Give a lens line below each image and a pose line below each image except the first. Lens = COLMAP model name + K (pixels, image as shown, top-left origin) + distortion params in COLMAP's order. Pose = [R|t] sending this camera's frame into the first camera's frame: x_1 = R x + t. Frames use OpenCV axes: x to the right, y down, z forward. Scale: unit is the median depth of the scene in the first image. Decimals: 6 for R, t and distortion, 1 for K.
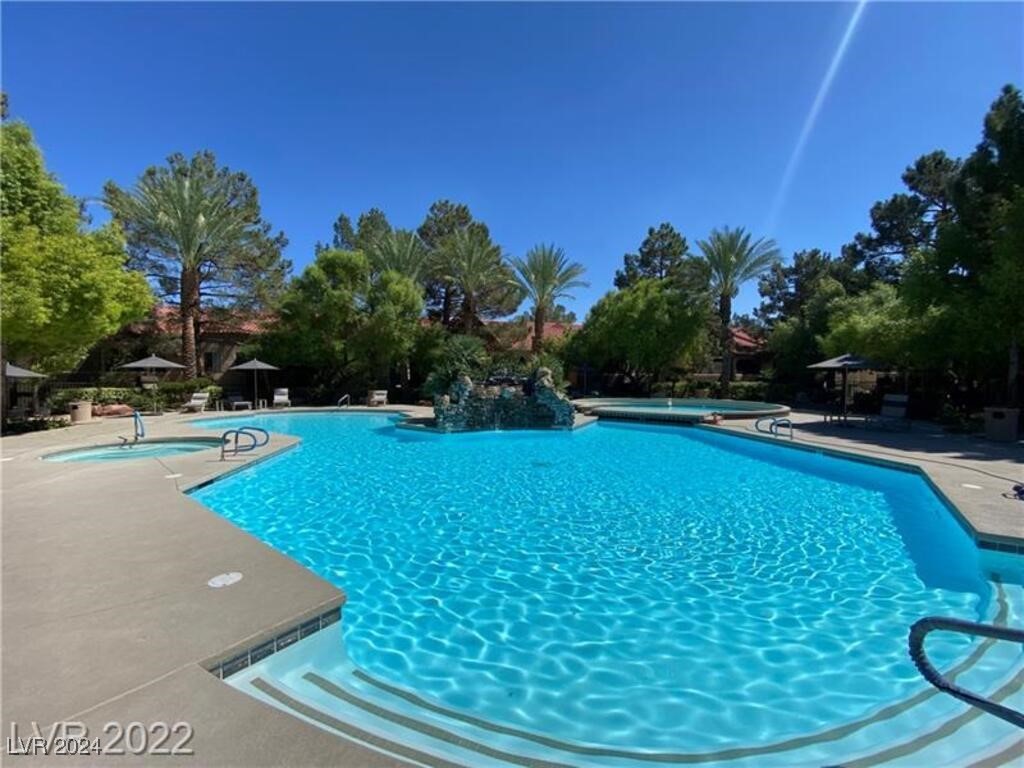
lens RADIAL K [[417.4, 0, 512.0], [0, 417.4, 384.0], [0, 0, 1]] dist [0.025594, -0.027239]
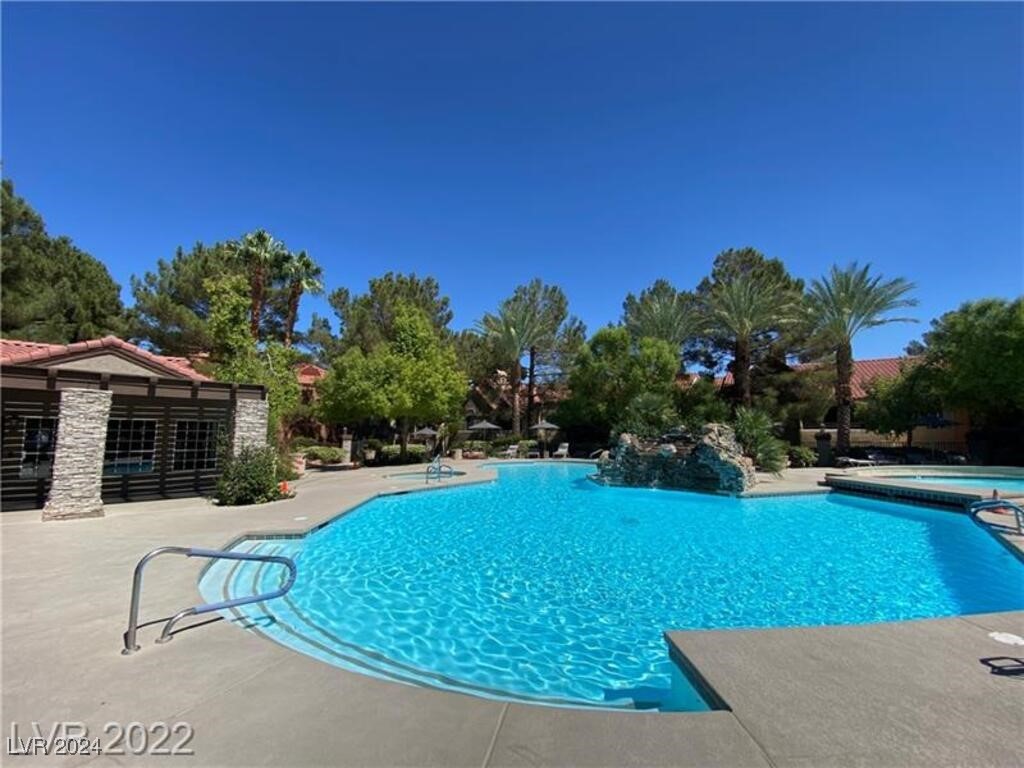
lens RADIAL K [[417.4, 0, 512.0], [0, 417.4, 384.0], [0, 0, 1]] dist [0.025594, -0.027239]
pose [[0.632937, -0.092920, -0.768607, 0.526408], [-0.011161, 0.991573, -0.129066, -0.003358], [0.774123, 0.090269, 0.626566, 0.084659]]
